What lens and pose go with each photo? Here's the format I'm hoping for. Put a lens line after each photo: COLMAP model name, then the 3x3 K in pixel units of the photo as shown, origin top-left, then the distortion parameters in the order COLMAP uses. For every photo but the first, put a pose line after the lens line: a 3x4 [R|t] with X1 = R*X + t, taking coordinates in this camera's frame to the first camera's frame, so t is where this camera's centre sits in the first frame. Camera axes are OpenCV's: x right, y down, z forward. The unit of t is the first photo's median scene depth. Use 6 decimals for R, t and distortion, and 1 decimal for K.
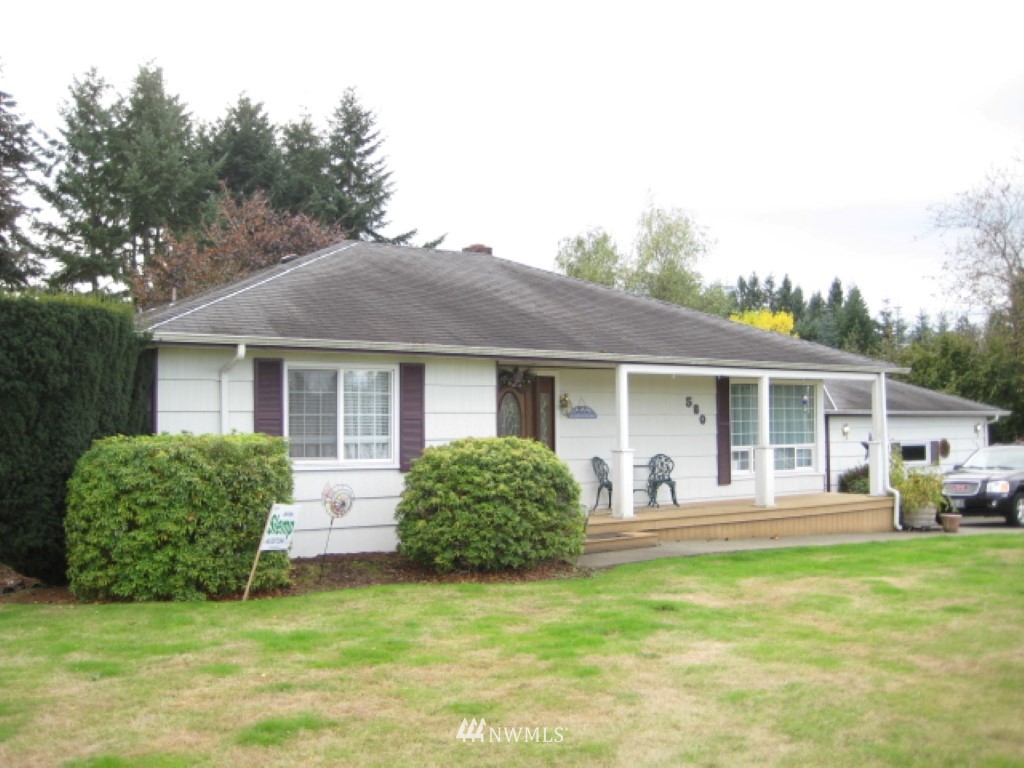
lens RADIAL K [[1097.6, 0, 512.0], [0, 1097.6, 384.0], [0, 0, 1]] dist [-0.123401, 0.126662]
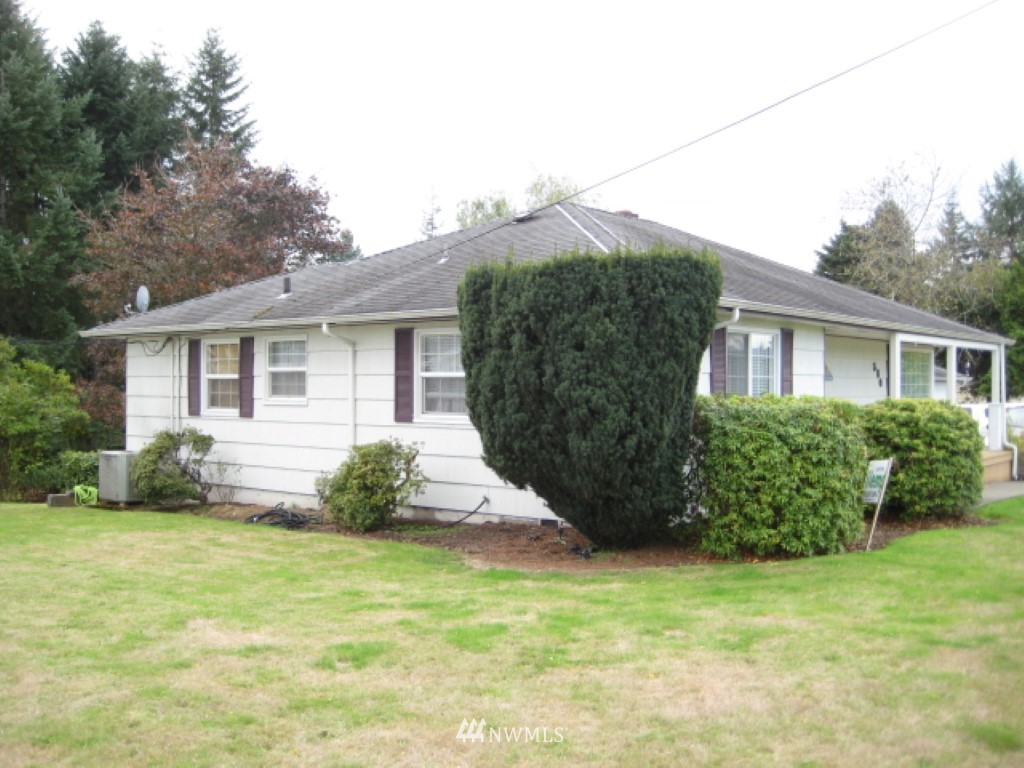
lens RADIAL K [[1097.6, 0, 512.0], [0, 1097.6, 384.0], [0, 0, 1]] dist [-0.123401, 0.126662]
pose [[0.957781, 0.006077, 0.287434, -0.492083], [-0.016422, 0.999301, 0.033595, 0.002657], [-0.287029, -0.036897, 0.957211, 0.045456]]
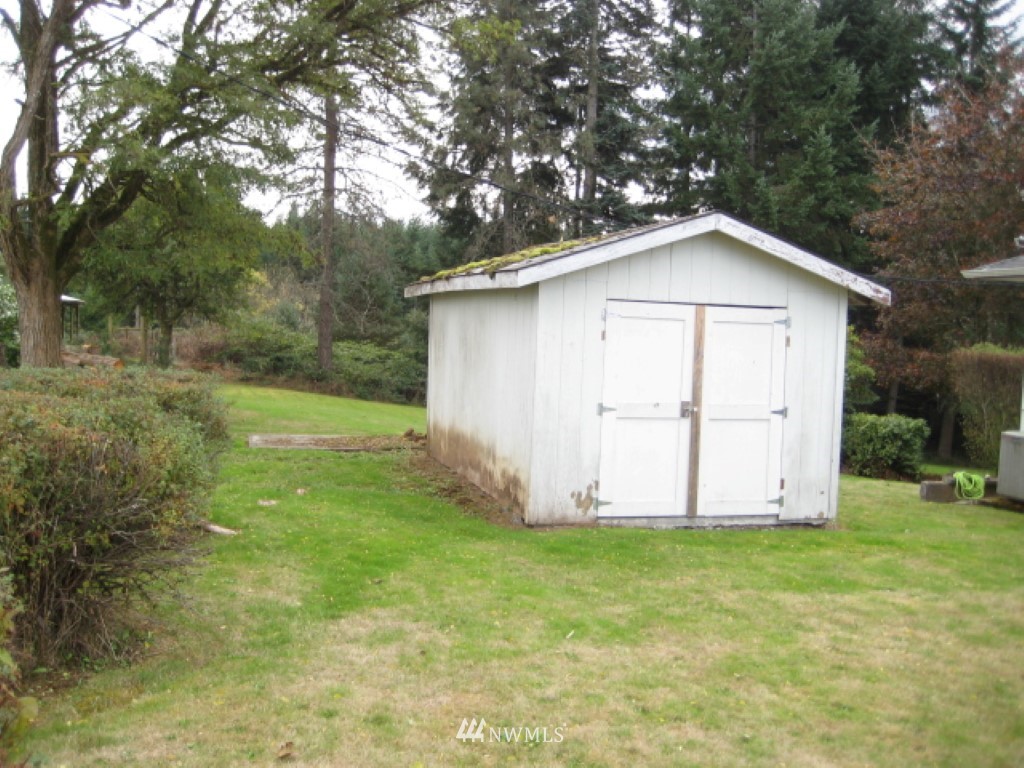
lens RADIAL K [[1097.6, 0, 512.0], [0, 1097.6, 384.0], [0, 0, 1]] dist [-0.123401, 0.126662]
pose [[0.948785, 0.045820, -0.312583, -0.634368], [-0.018732, 0.995845, 0.089117, 0.011219], [0.315367, -0.078698, 0.945701, 0.265312]]
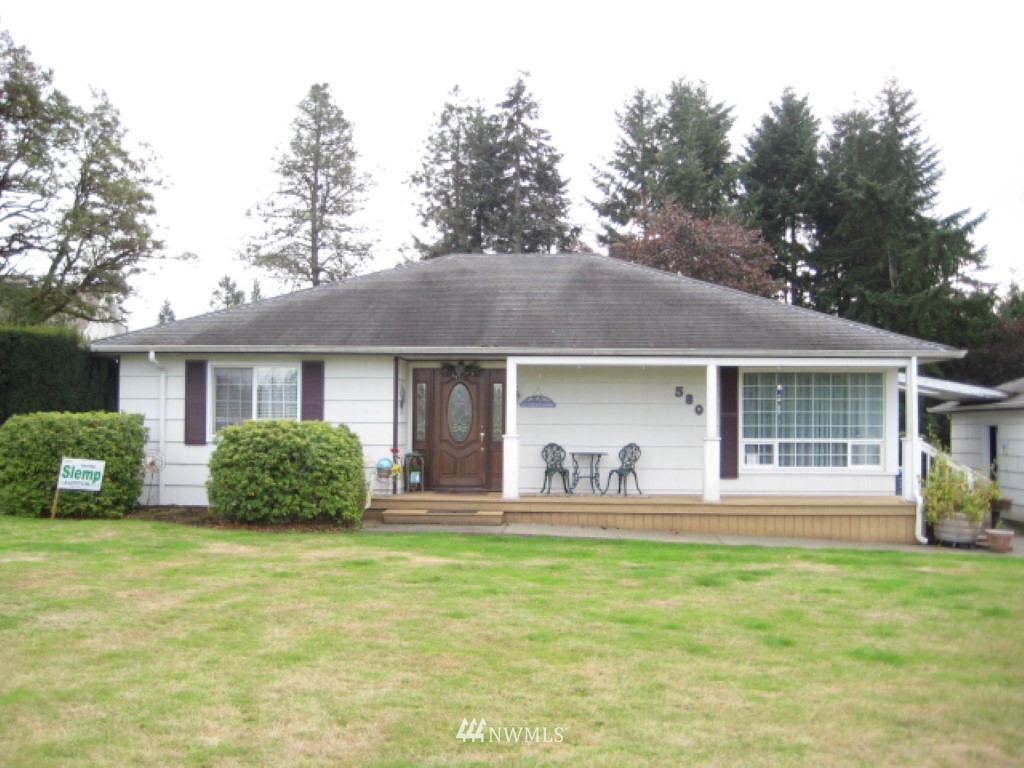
lens RADIAL K [[1134.3, 0, 512.0], [0, 1134.3, 384.0], [0, 0, 1]] dist [-0.121182, 0.029264]
pose [[0.752261, -0.008483, -0.658811, 0.695023], [0.010892, 0.999941, -0.000438, 0.007854], [0.658775, -0.006847, 0.752309, 0.133406]]
